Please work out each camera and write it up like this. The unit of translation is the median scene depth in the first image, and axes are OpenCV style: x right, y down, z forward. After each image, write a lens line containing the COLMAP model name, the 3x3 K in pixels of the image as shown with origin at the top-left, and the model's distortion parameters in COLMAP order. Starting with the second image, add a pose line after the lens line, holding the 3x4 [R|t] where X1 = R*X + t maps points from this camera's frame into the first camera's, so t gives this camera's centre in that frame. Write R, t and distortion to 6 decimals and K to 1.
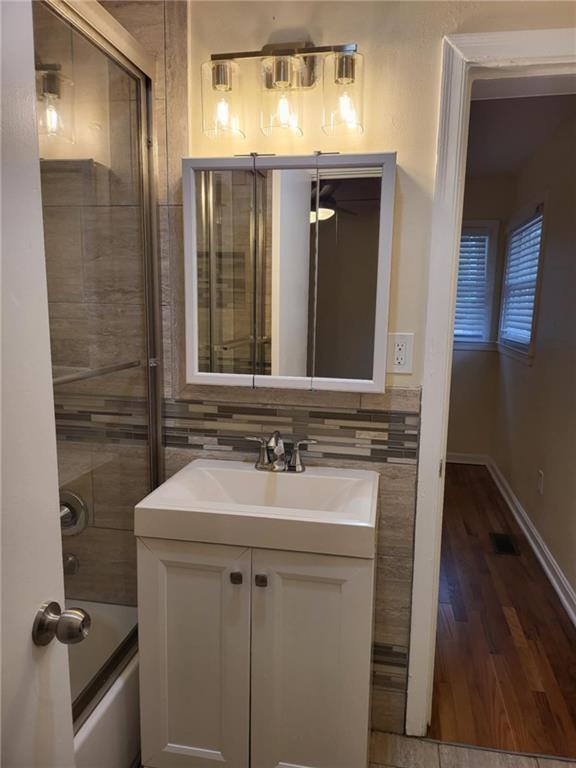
lens RADIAL K [[542.5, 0, 287.7], [0, 542.5, 389.1], [0, 0, 1]] dist [0.048893, -0.055126]
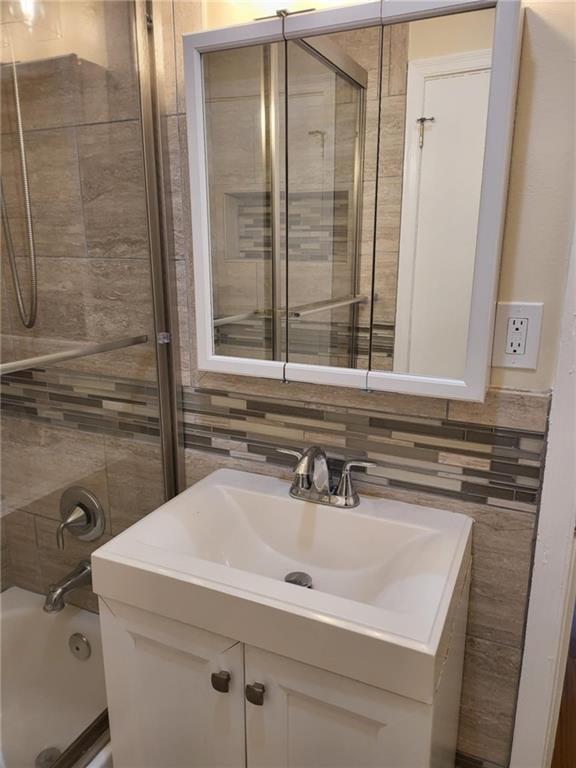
lens RADIAL K [[542.5, 0, 291.9], [0, 542.5, 384.2], [0, 0, 1]] dist [0.048893, -0.055126]
pose [[0.972273, 0.044614, -0.229554, 0.098650], [-0.028150, 0.996823, 0.074504, -0.047435], [0.232149, -0.065976, 0.970440, 0.322865]]
